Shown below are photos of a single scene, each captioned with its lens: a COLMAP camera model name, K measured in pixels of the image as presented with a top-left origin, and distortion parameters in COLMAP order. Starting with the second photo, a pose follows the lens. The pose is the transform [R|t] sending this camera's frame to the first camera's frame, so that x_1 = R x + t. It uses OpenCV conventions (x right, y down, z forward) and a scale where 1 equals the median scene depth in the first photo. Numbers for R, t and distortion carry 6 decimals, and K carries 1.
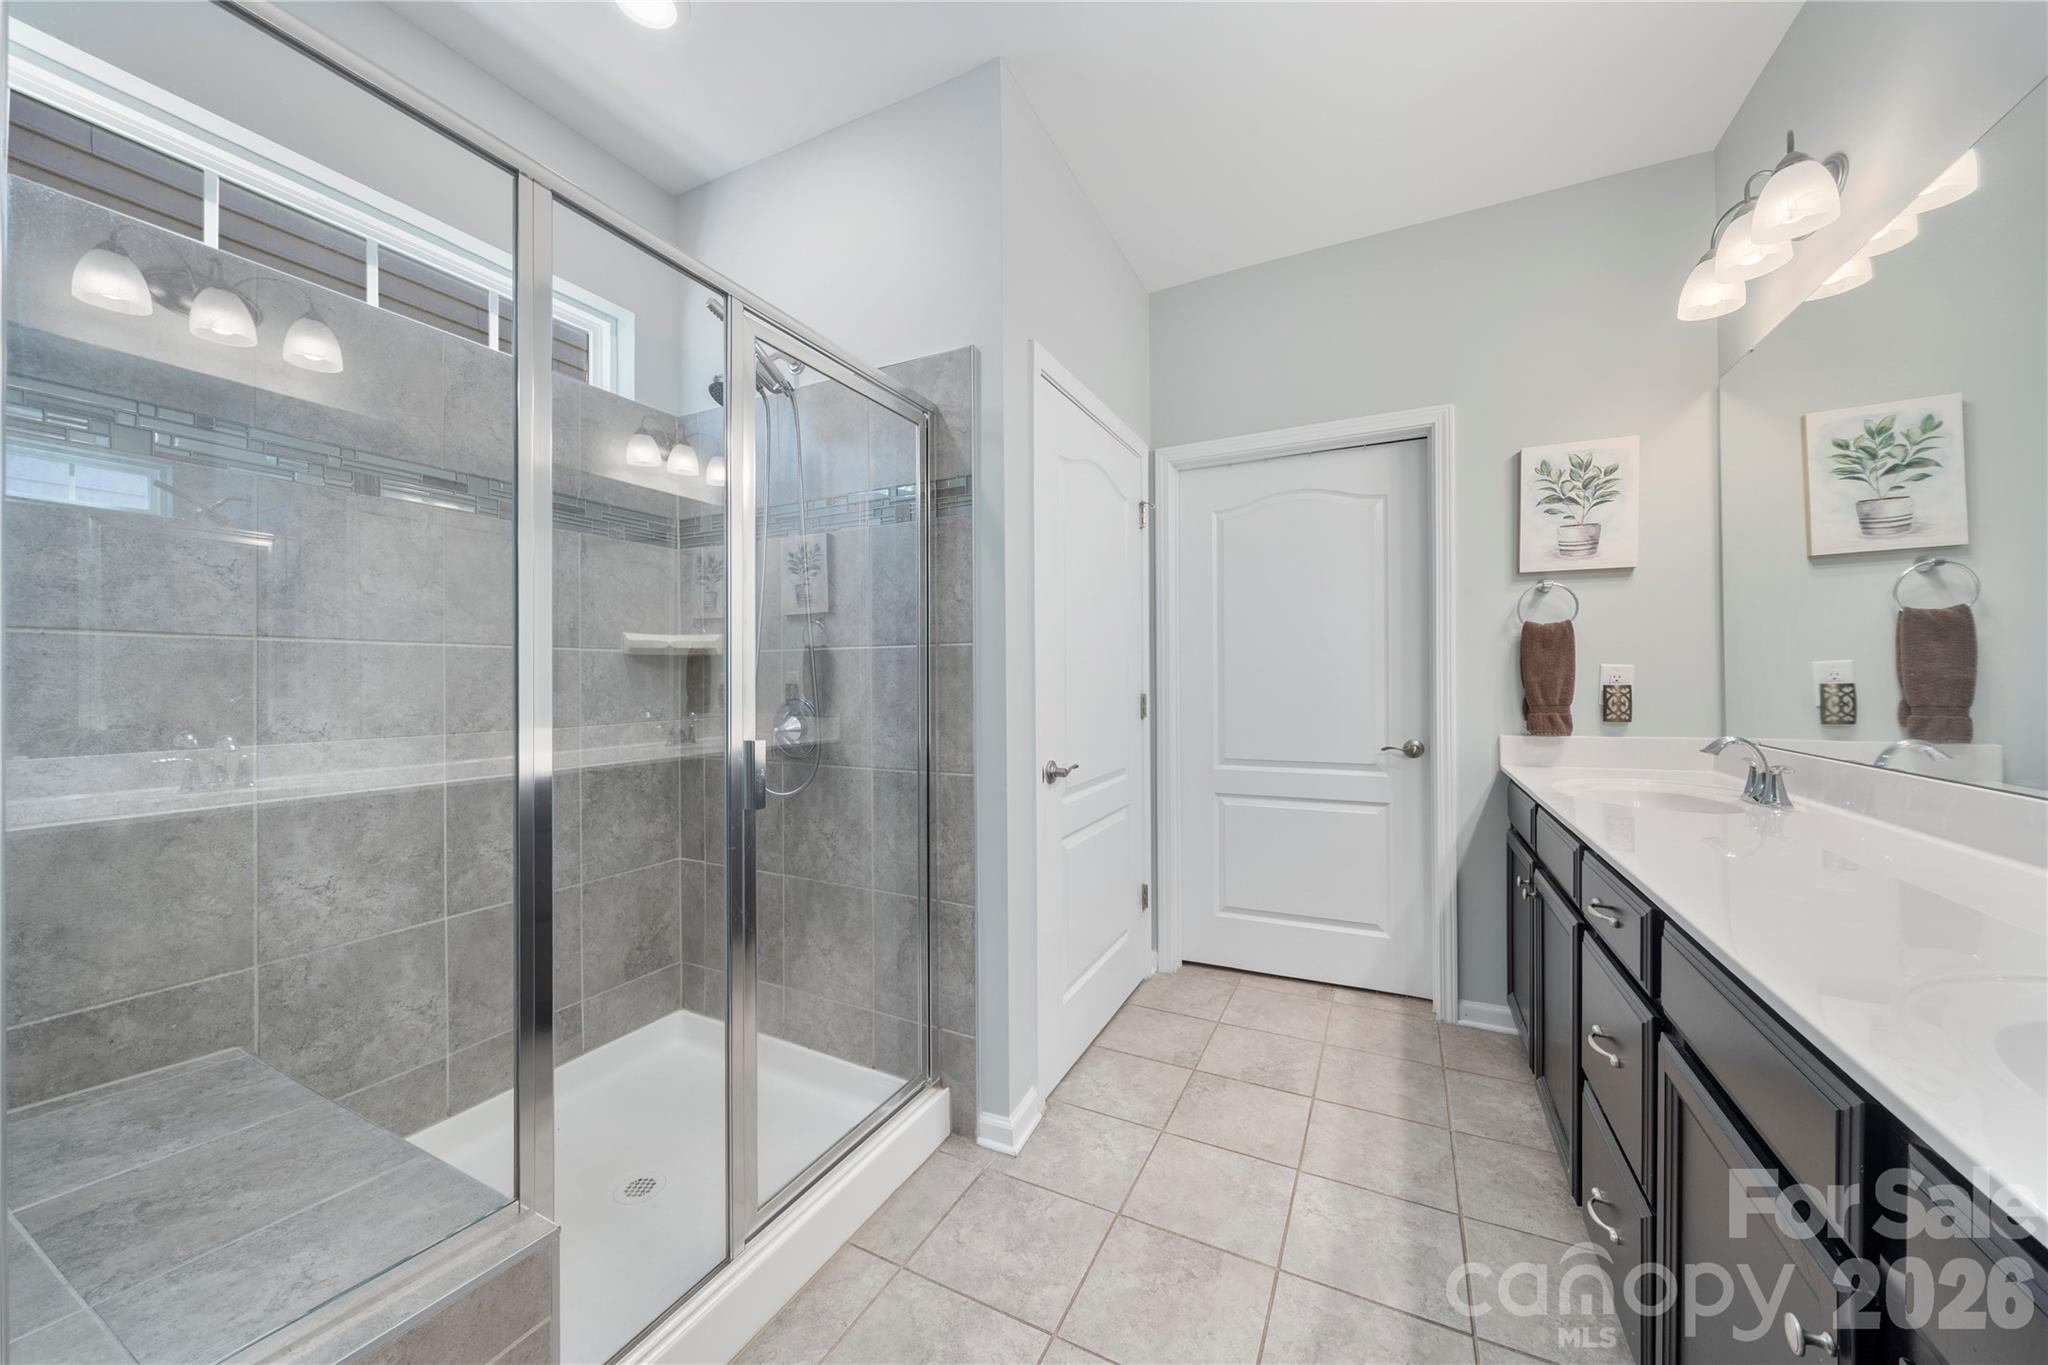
lens RADIAL K [[719.8, 0, 1034.1], [0, 719.8, 683.3], [0, 0, 1]] dist [-0.003381, -0.000044]
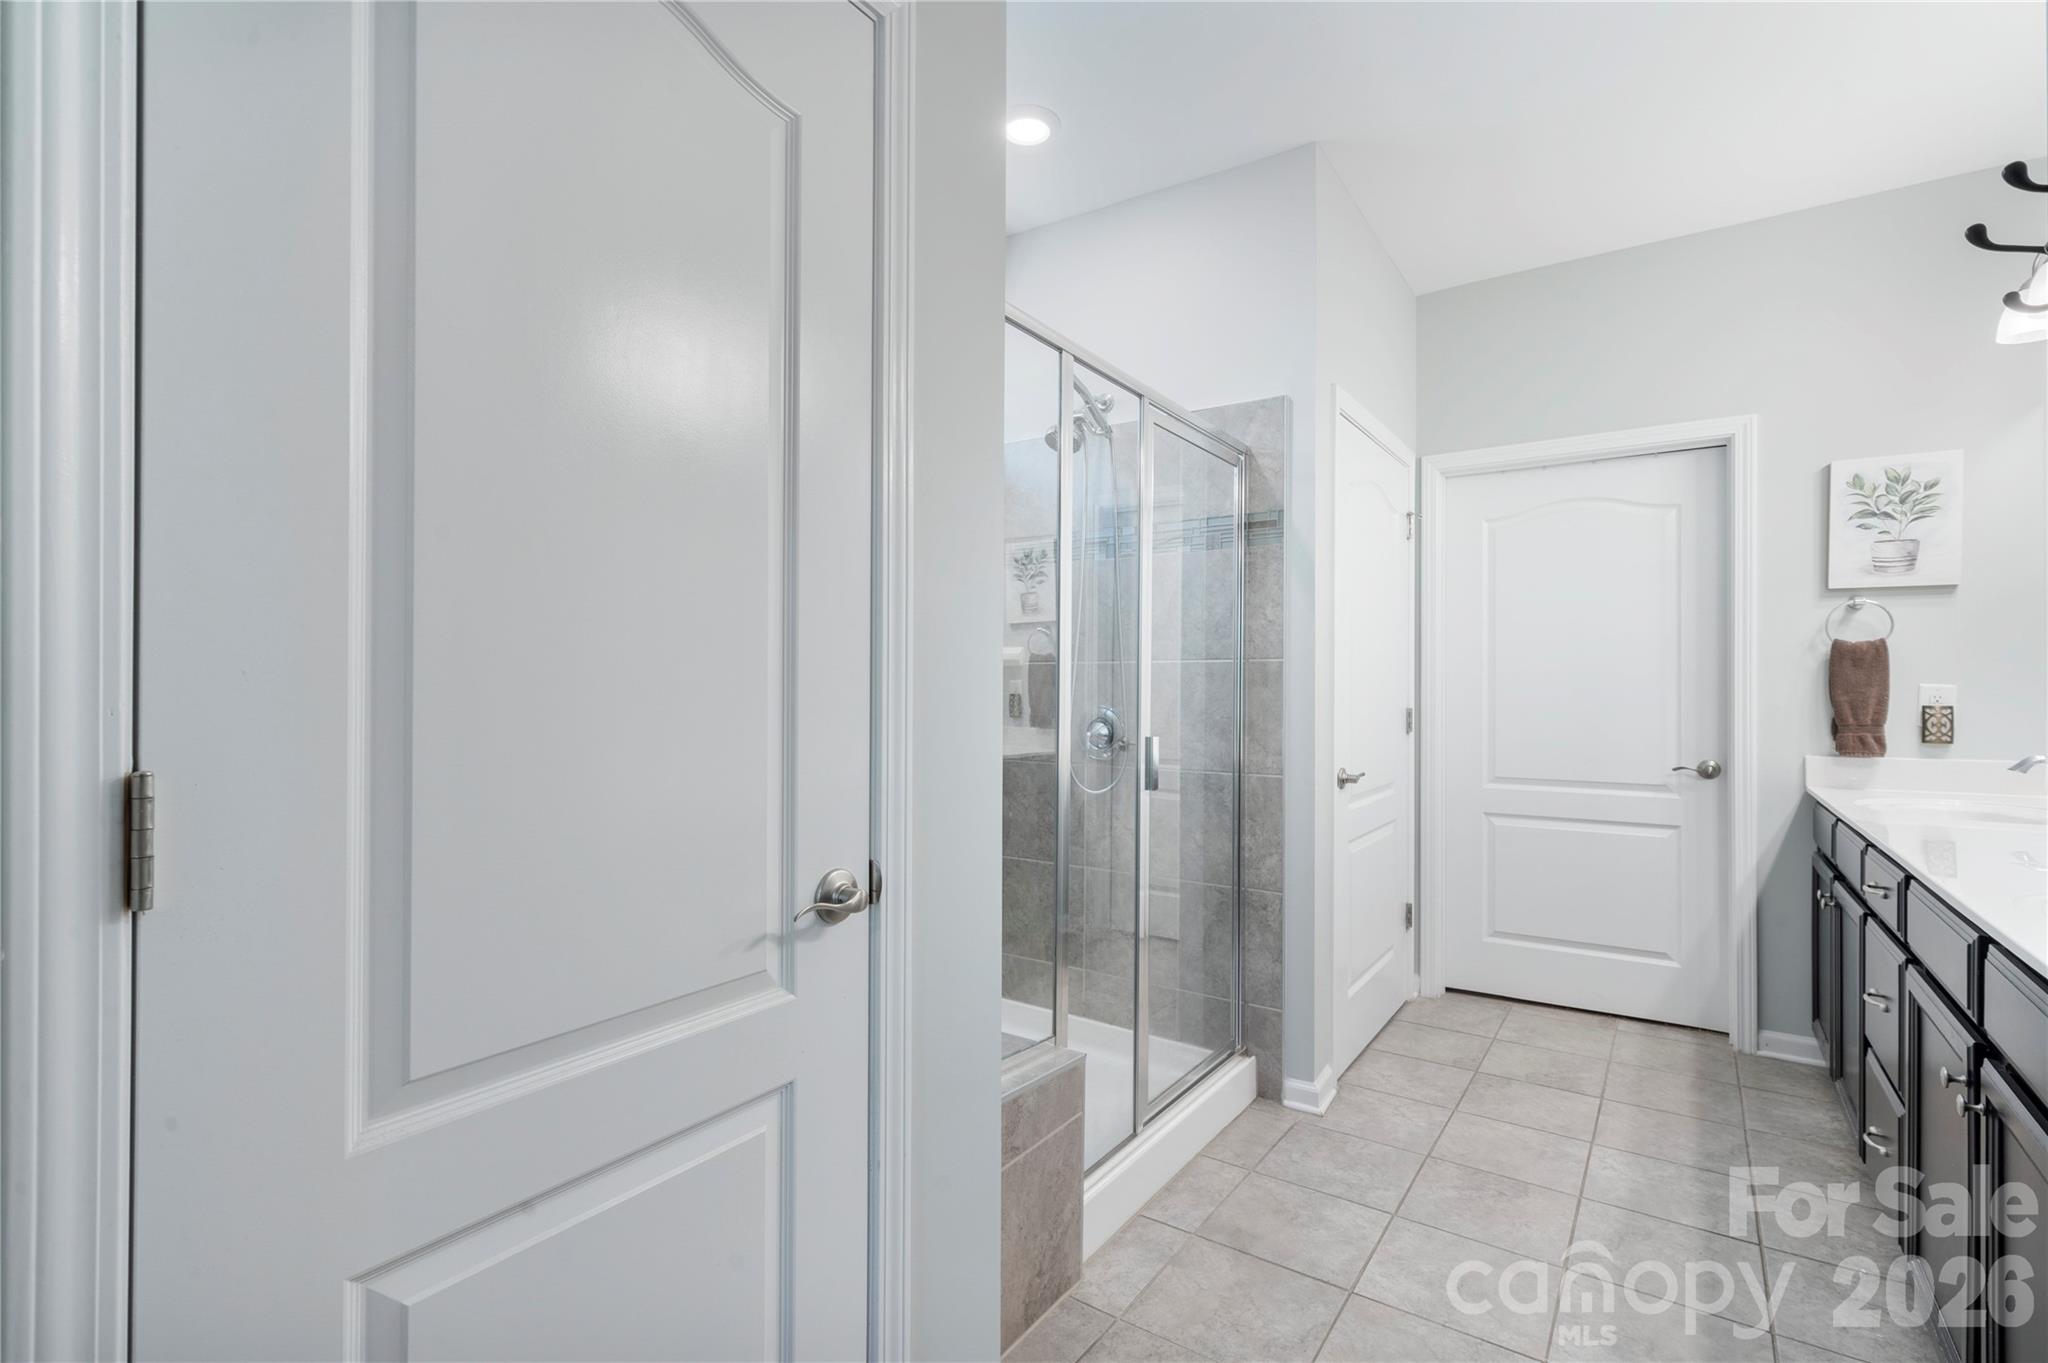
lens RADIAL K [[967.0, 0, 1024.6], [0, 967.0, 685.2], [0, 0, 1]] dist [0.001052, 0.001179]
pose [[0.991197, 0.012129, -0.131838, -0.248561], [-0.013546, 0.999860, -0.009856, 0.004561], [0.131700, 0.011555, 0.991222, -0.479621]]
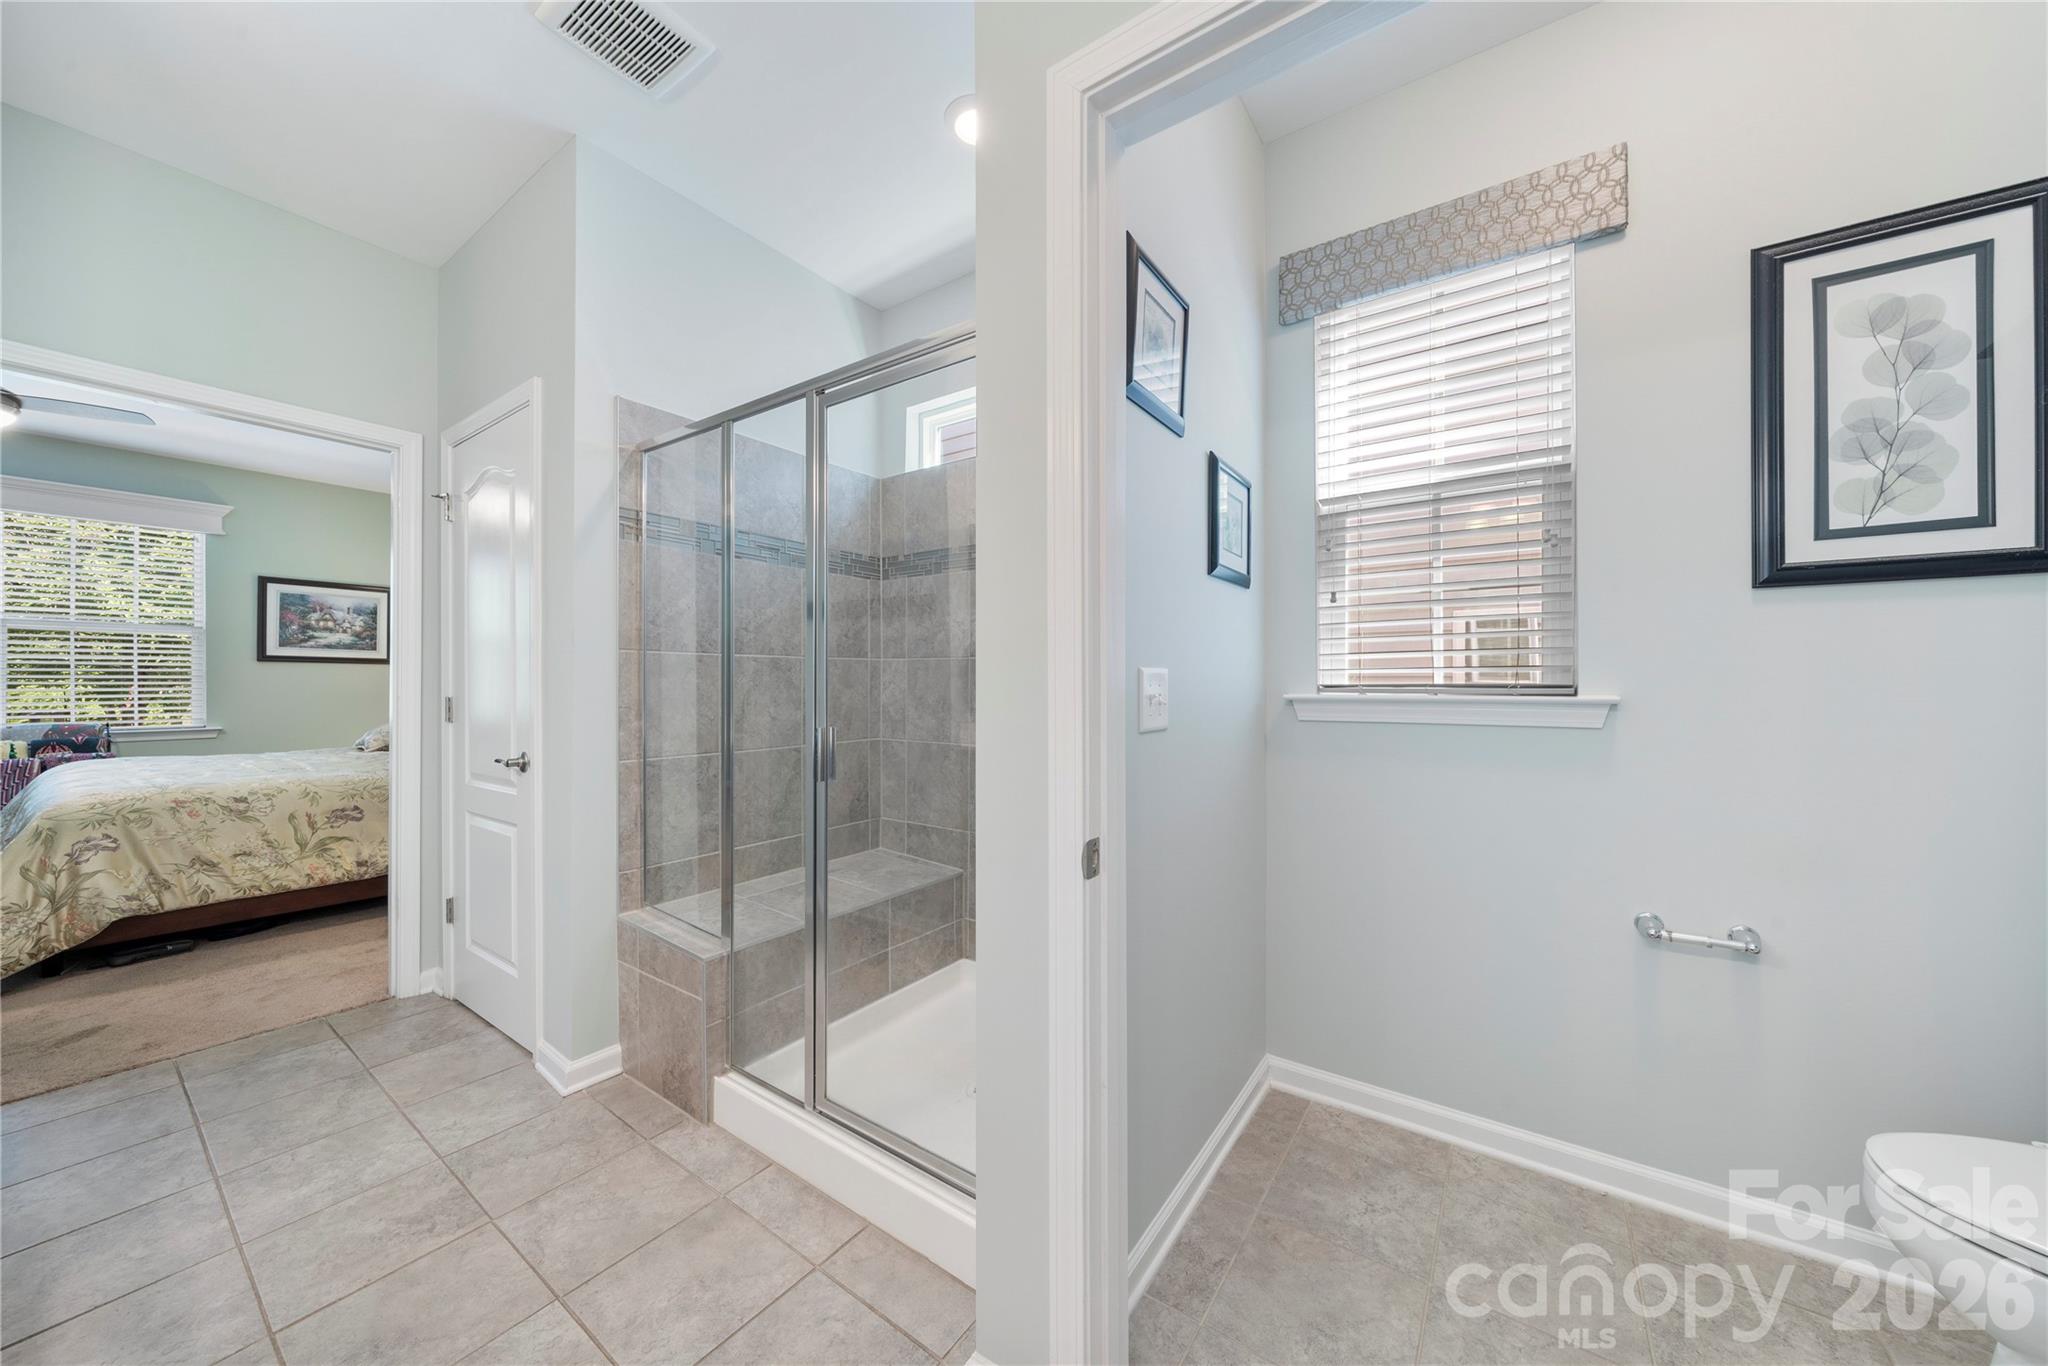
lens RADIAL K [[715.9, 0, 1022.5], [0, 715.9, 682.0], [0, 0, 1]] dist [-0.004889, 0.000055]
pose [[-0.159683, 0.009038, -0.987127, 0.515881], [-0.003194, 0.999948, 0.009672, -0.010570], [0.987163, 0.004697, -0.159646, 0.995002]]
